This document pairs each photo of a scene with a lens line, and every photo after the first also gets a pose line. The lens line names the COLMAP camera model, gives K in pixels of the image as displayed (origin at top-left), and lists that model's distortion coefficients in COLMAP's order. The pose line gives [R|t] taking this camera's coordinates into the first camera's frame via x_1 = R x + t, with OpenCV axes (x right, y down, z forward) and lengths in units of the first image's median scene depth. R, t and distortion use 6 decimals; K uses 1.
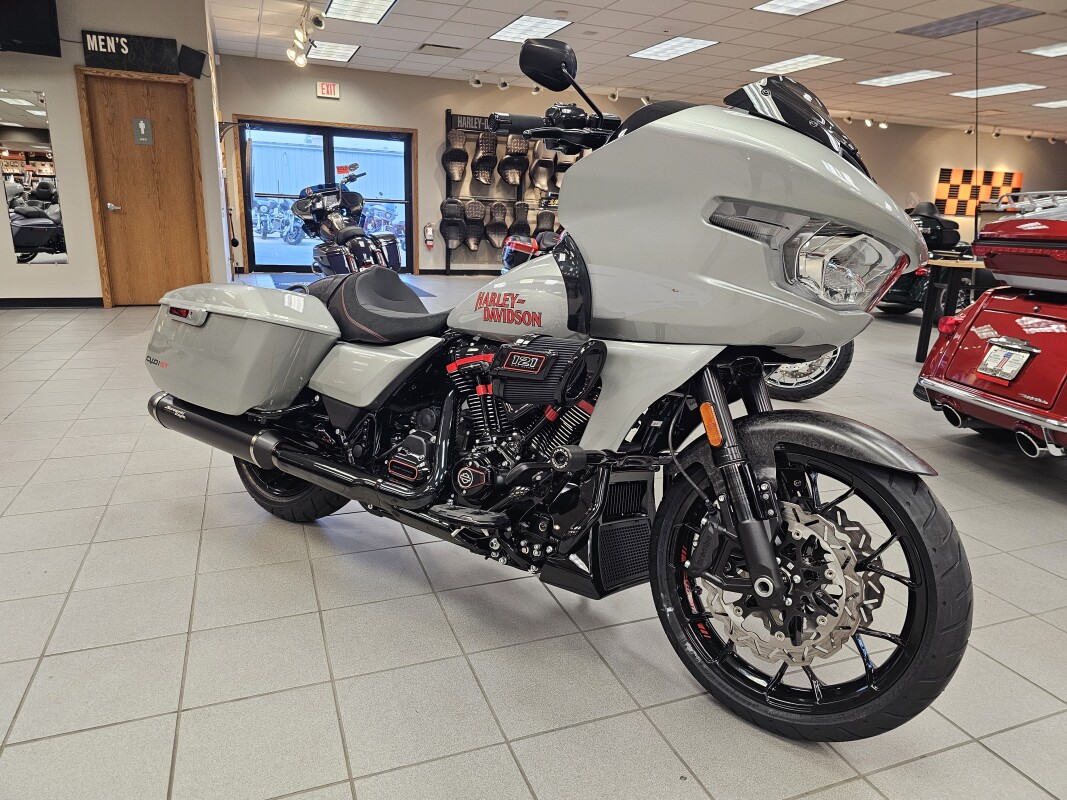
lens RADIAL K [[724.8, 0, 531.5], [0, 724.8, 395.4], [0, 0, 1]] dist [0.022952, -0.022911]
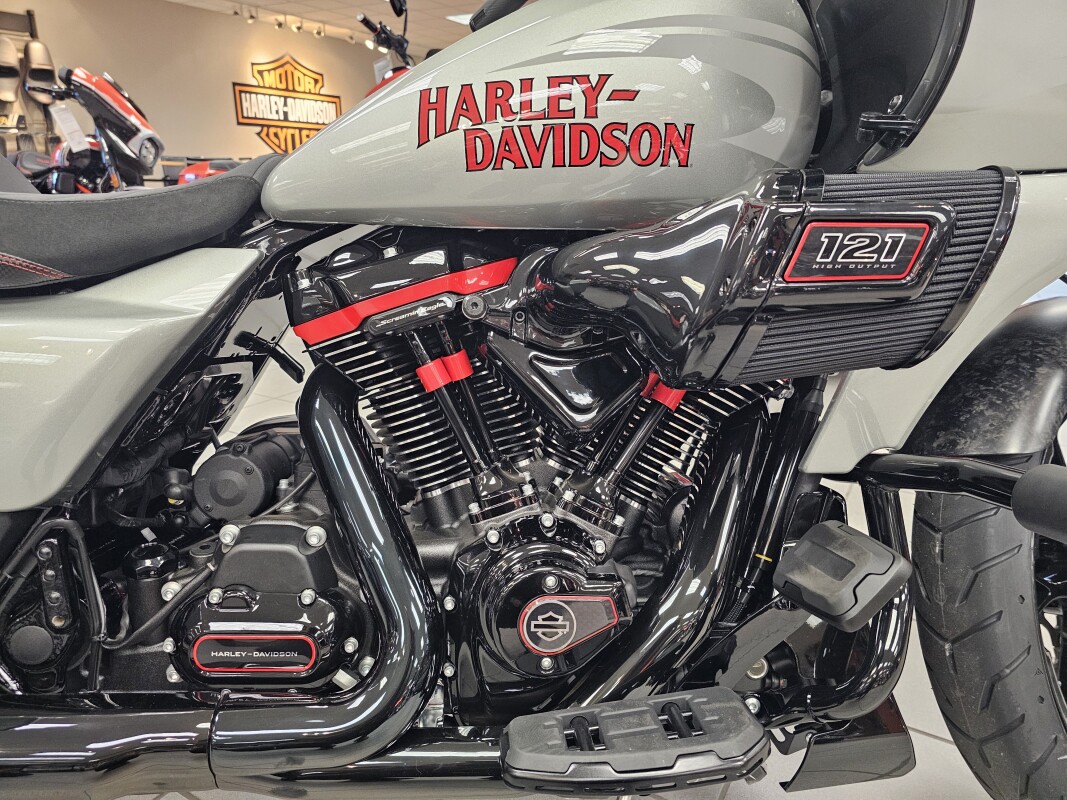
lens RADIAL K [[724.8, 0, 539.6], [0, 724.8, 410.4], [0, 0, 1]] dist [0.022952, -0.022911]
pose [[0.765132, -0.209730, 0.608757, -0.270048], [0.157571, 0.977705, 0.138794, -0.033765], [-0.624295, -0.010273, 0.781121, 0.700019]]
